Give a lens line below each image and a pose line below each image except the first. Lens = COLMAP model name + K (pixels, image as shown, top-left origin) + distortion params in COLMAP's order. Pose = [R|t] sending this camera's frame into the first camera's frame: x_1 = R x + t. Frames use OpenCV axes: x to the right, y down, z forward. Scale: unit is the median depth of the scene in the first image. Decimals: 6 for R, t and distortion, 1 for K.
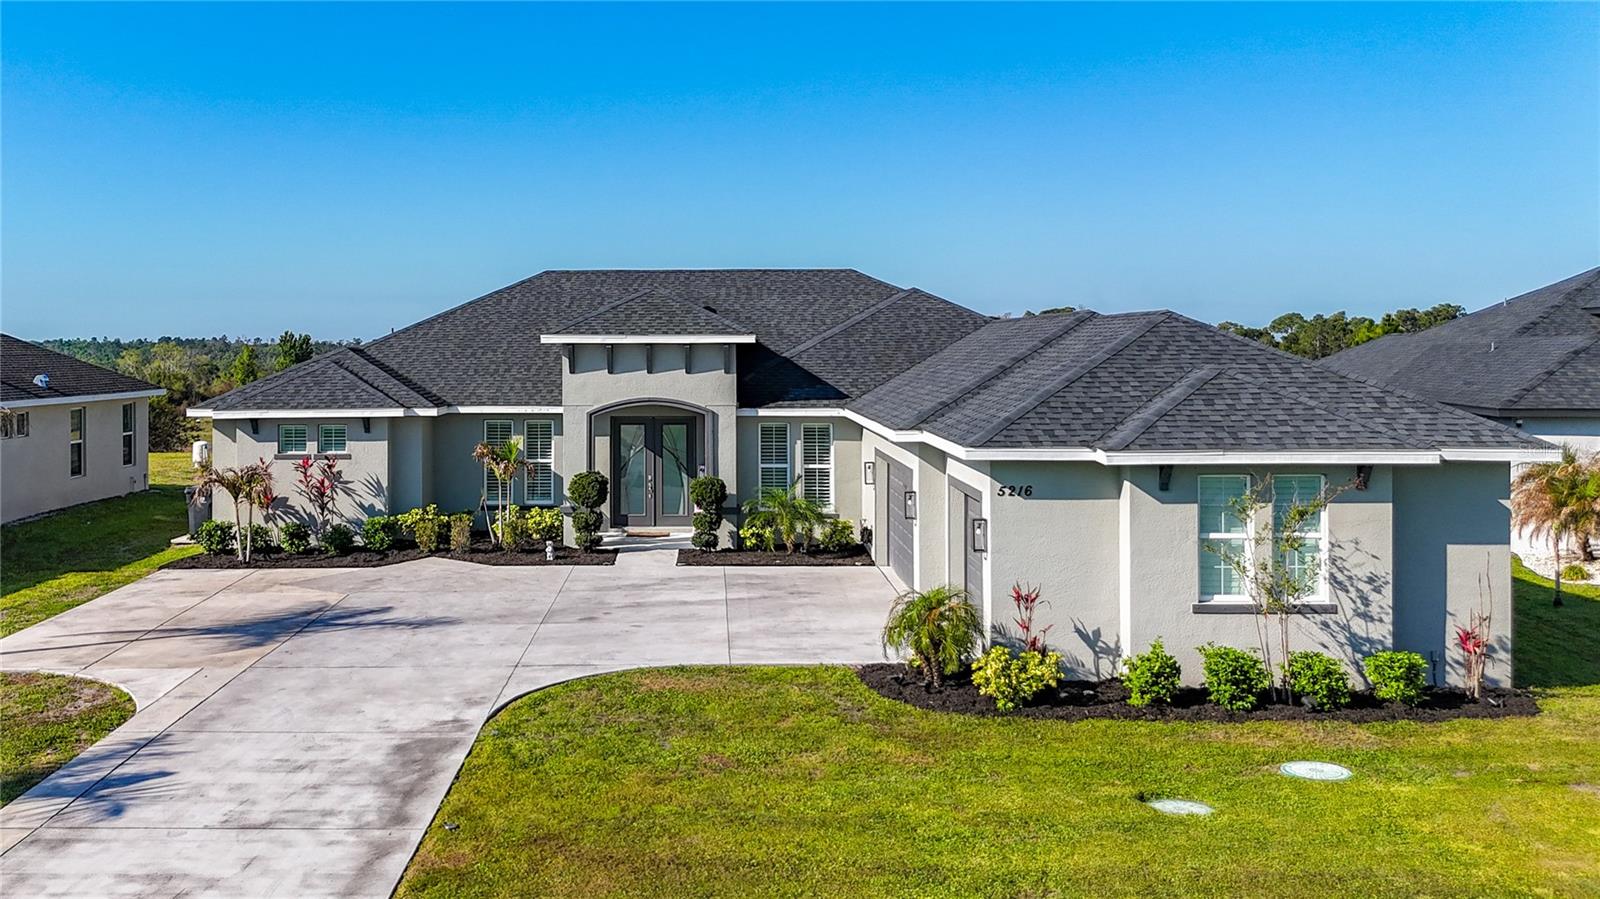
lens RADIAL K [[1412.7, 0, 641.4], [0, 1412.7, 365.4], [0, 0, 1]] dist [0.054453, -0.012462]
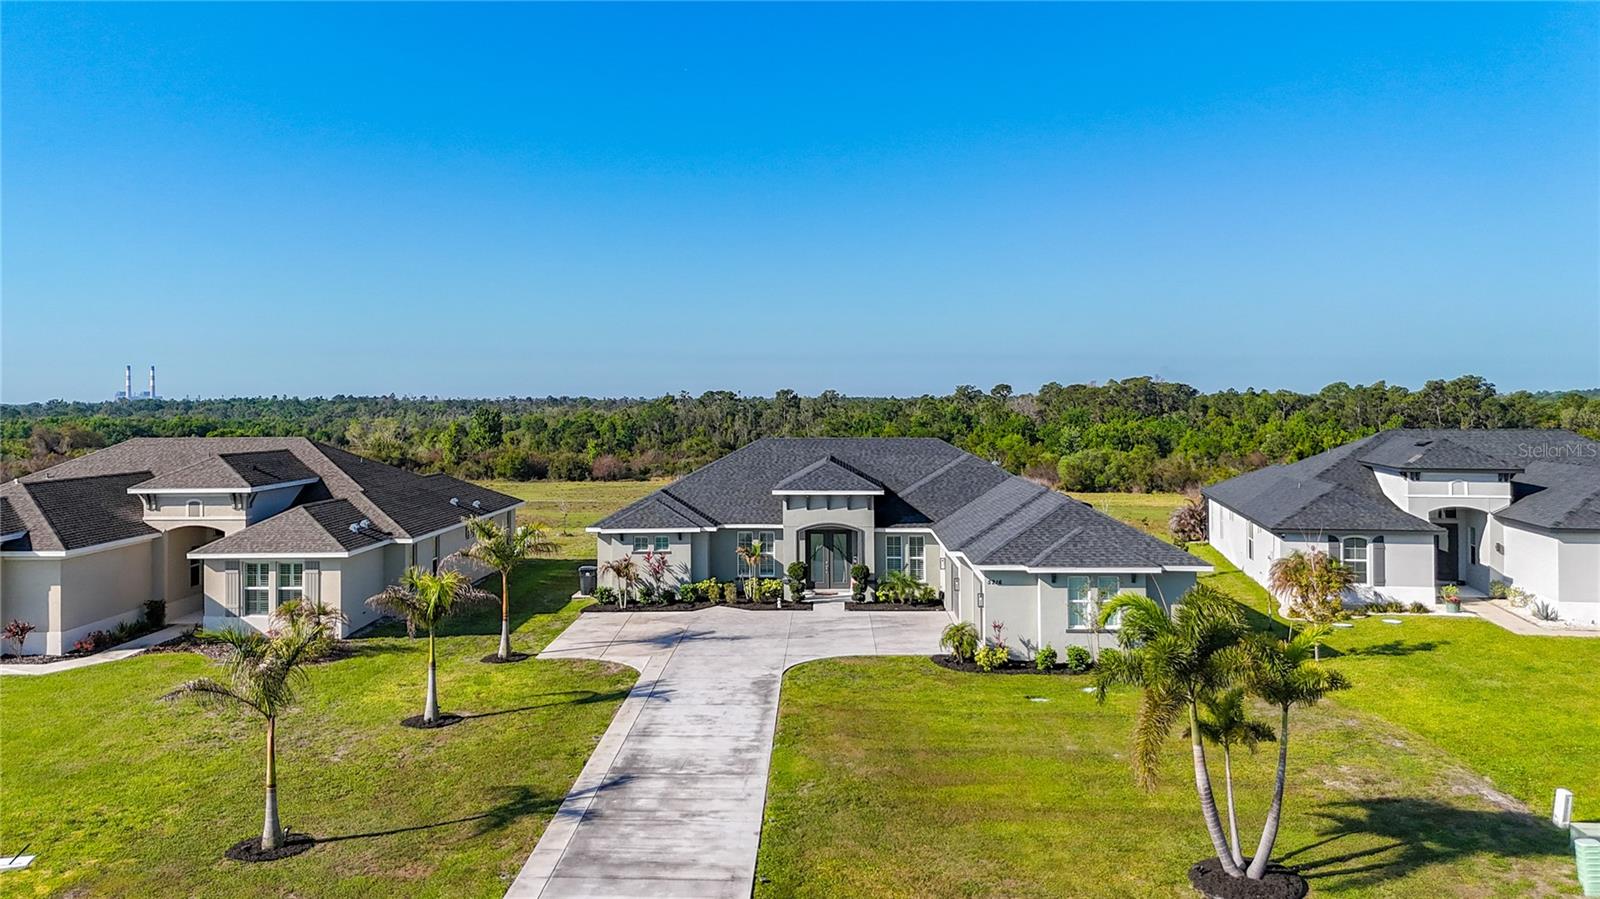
lens RADIAL K [[1301.9, 0, 750.5], [0, 1301.9, 400.7], [0, 0, 1]] dist [0.101651, -0.135059]
pose [[0.999909, -0.003257, -0.013073, -0.077402], [0.003109, 0.999931, -0.011330, -0.123726], [0.013109, 0.011289, 0.999850, -0.778951]]
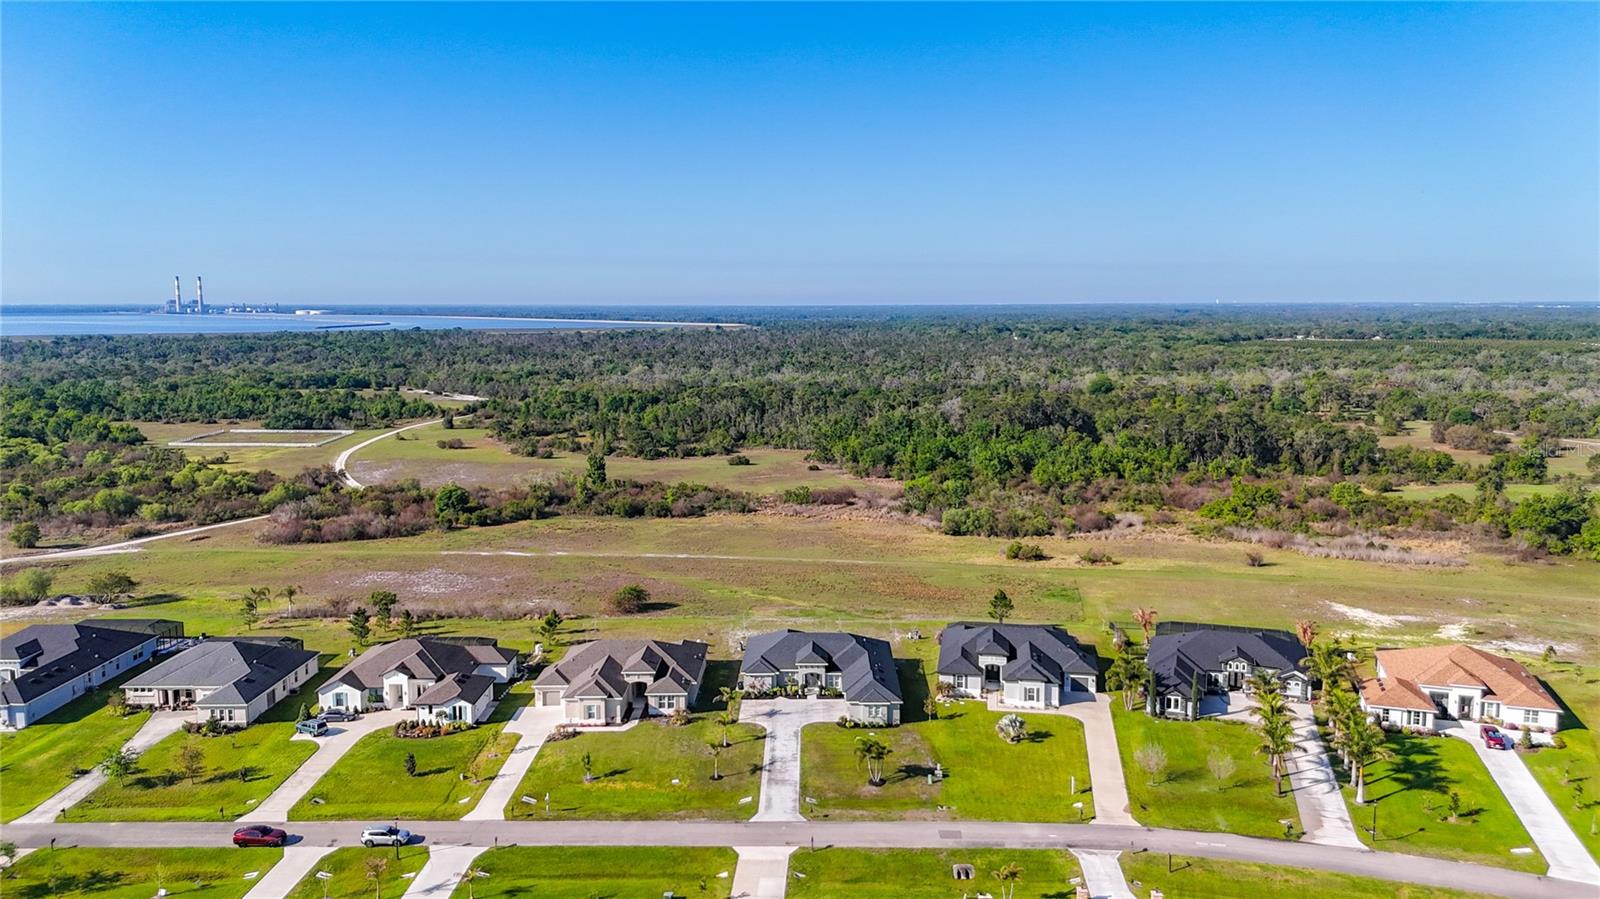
lens RADIAL K [[1172.4, 0, 808.4], [0, 1172.4, 444.5], [0, 0, 1]] dist [0.107221, -0.152208]
pose [[0.999082, -0.000182, 0.042832, -0.249528], [-0.004612, 0.993720, 0.111801, -1.670665], [-0.042584, -0.111896, 0.992807, -4.405817]]
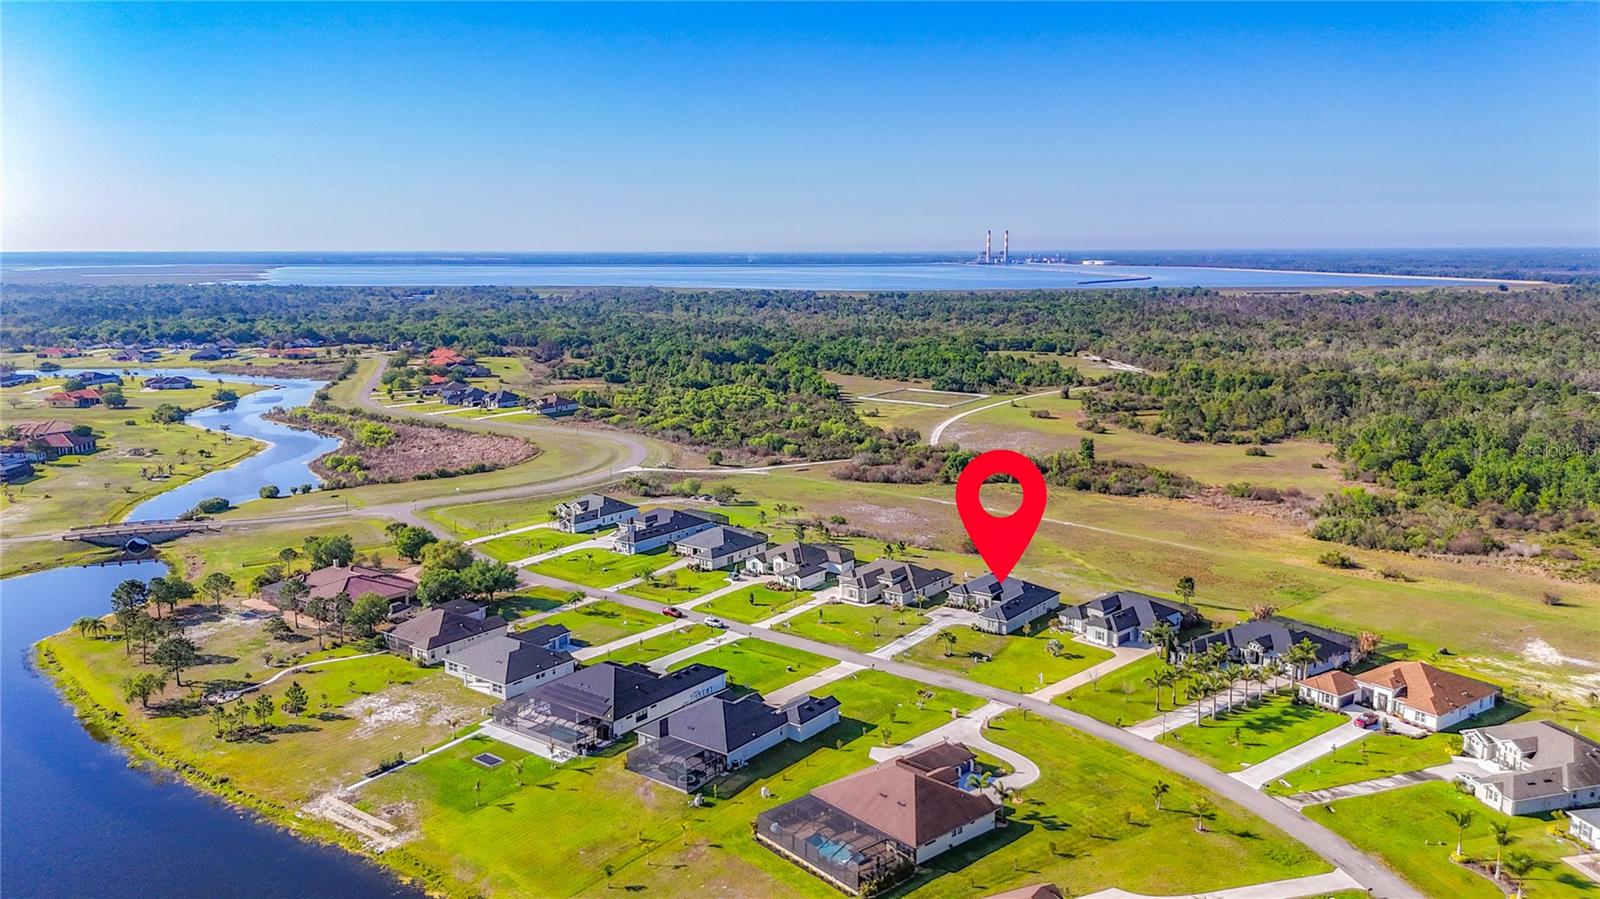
lens RADIAL K [[1197.3, 0, 797.8], [0, 1197.3, 431.5], [0, 0, 1]] dist [0.075517, -0.087256]
pose [[0.818957, 0.090350, -0.566697, 3.955684], [-0.005708, 0.988762, 0.149391, -2.616826], [0.573826, -0.119110, 0.810270, -7.156328]]
